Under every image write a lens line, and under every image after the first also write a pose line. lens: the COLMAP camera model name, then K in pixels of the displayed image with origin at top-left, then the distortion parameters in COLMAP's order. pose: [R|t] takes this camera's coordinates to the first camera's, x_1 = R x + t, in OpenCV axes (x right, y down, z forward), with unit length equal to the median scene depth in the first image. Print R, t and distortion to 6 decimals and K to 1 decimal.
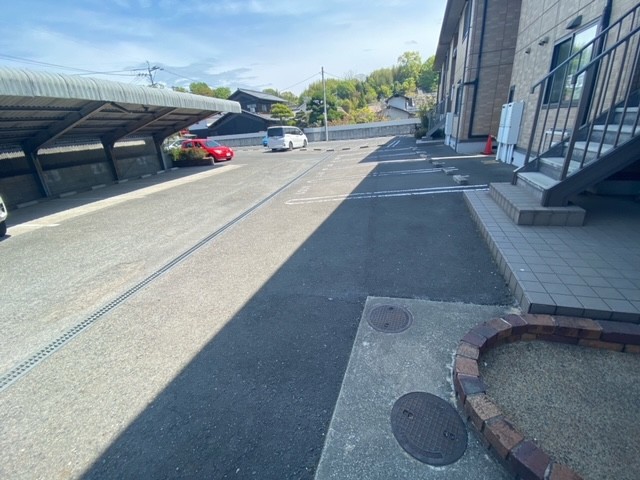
lens RADIAL K [[257.3, 0, 319.6], [0, 257.3, 239.0], [0, 0, 1]] dist [0.022707, -0.019664]
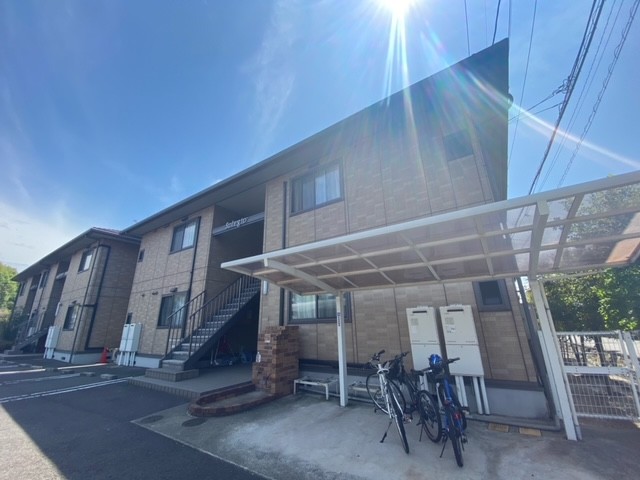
lens RADIAL K [[257.3, 0, 319.6], [0, 257.3, 239.0], [0, 0, 1]] dist [0.022707, -0.019664]
pose [[0.249961, 0.380587, 0.890322, -0.703753], [0.380610, 0.806870, -0.451771, 0.230697], [-0.890312, 0.451790, 0.056831, -0.376235]]
